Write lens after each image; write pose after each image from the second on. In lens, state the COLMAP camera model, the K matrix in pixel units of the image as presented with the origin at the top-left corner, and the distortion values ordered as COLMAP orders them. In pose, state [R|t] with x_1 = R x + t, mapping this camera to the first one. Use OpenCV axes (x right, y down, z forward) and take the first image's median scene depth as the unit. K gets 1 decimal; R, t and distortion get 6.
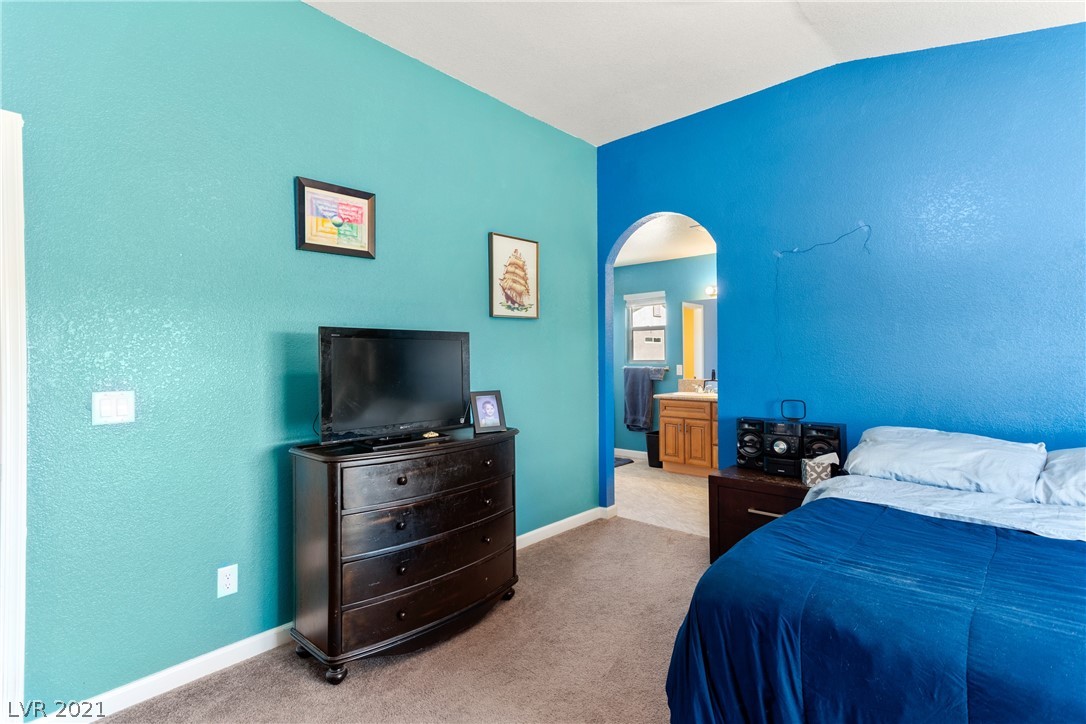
lens RADIAL K [[533.0, 0, 541.3], [0, 533.0, 353.4], [0, 0, 1]] dist [0.024772, 0.000982]
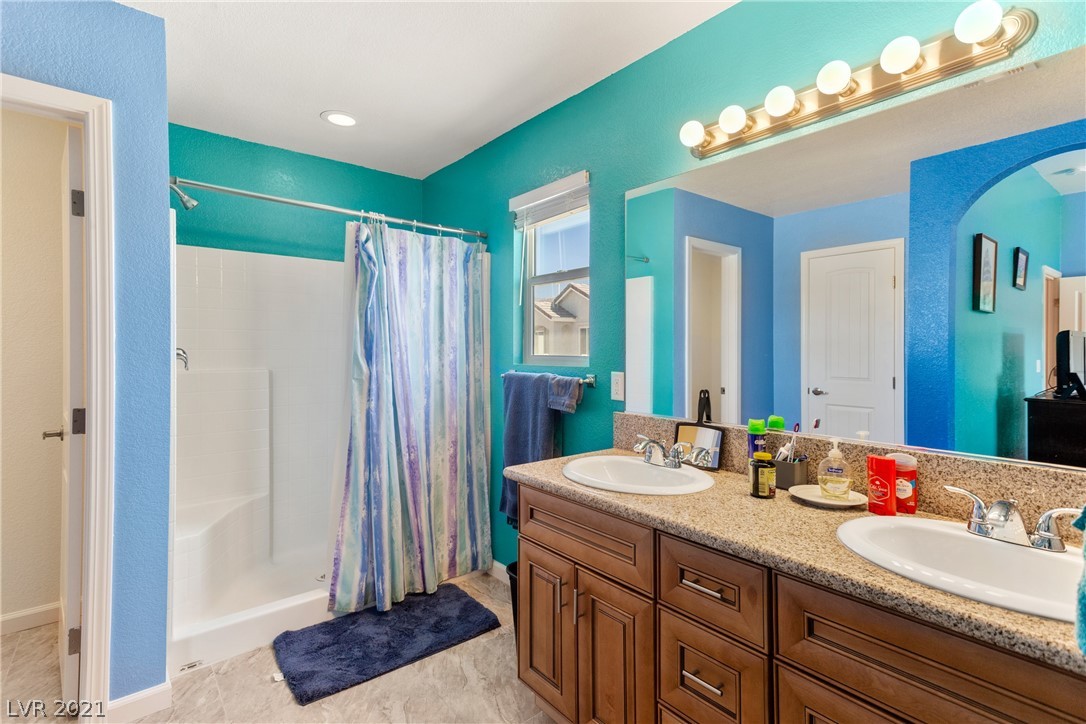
lens RADIAL K [[533.0, 0, 541.3], [0, 533.0, 353.4], [0, 0, 1]] dist [0.024772, 0.000982]
pose [[0.989631, 0.004831, -0.143552, 0.255258], [-0.002838, 0.999897, 0.014089, 0.004821], [0.143605, -0.013535, 0.989542, 0.631904]]
